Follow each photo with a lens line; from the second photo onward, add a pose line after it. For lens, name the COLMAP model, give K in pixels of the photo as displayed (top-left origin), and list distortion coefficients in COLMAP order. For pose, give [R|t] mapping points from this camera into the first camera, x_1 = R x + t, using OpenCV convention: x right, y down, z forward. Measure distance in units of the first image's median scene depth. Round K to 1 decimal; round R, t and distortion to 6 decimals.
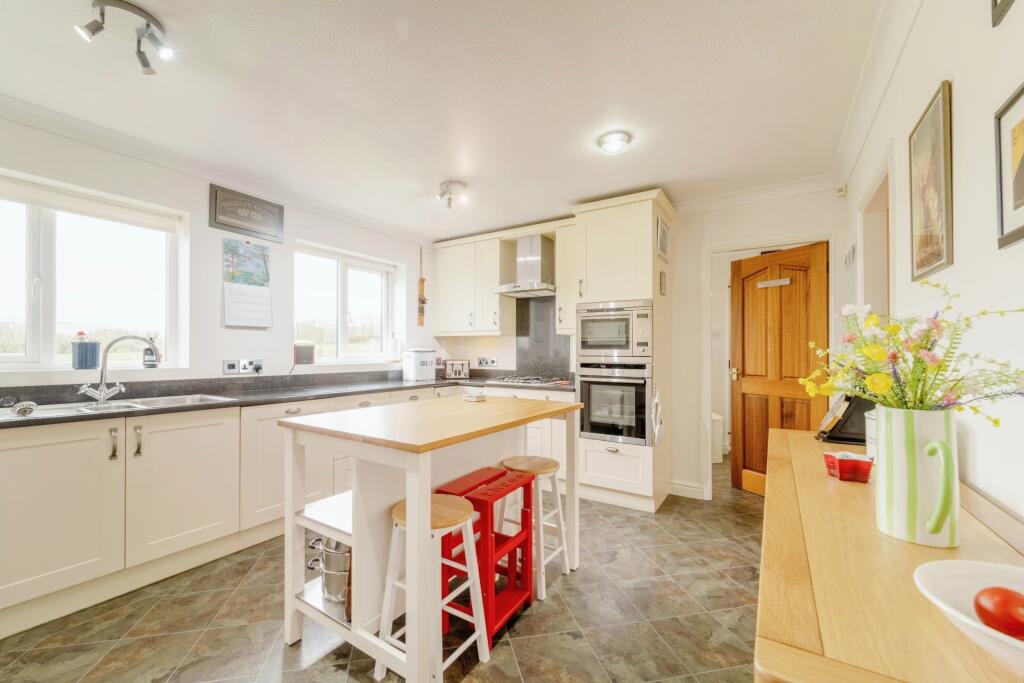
lens RADIAL K [[421.3, 0, 512.0], [0, 421.3, 341.5], [0, 0, 1]] dist [-0.002518, -0.000256]
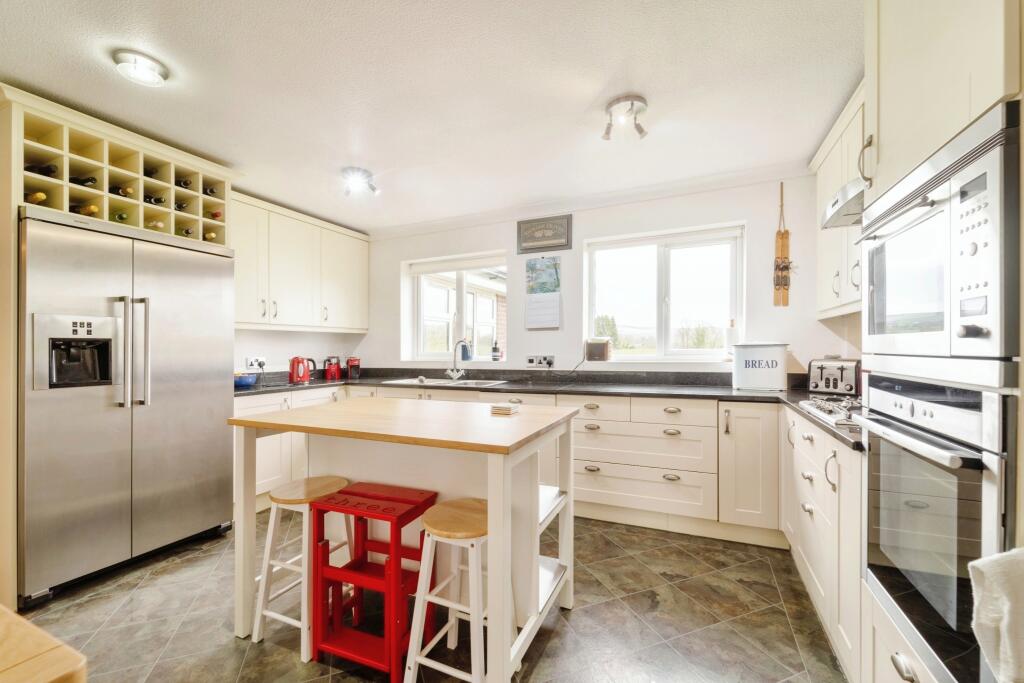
lens RADIAL K [[421.3, 0, 512.0], [0, 421.3, 341.5], [0, 0, 1]] dist [-0.002518, -0.000256]
pose [[0.131999, -0.024144, -0.990956, 0.543961], [0.035279, 0.999184, -0.019645, 0.023112], [0.990622, -0.032367, 0.132743, 0.748491]]
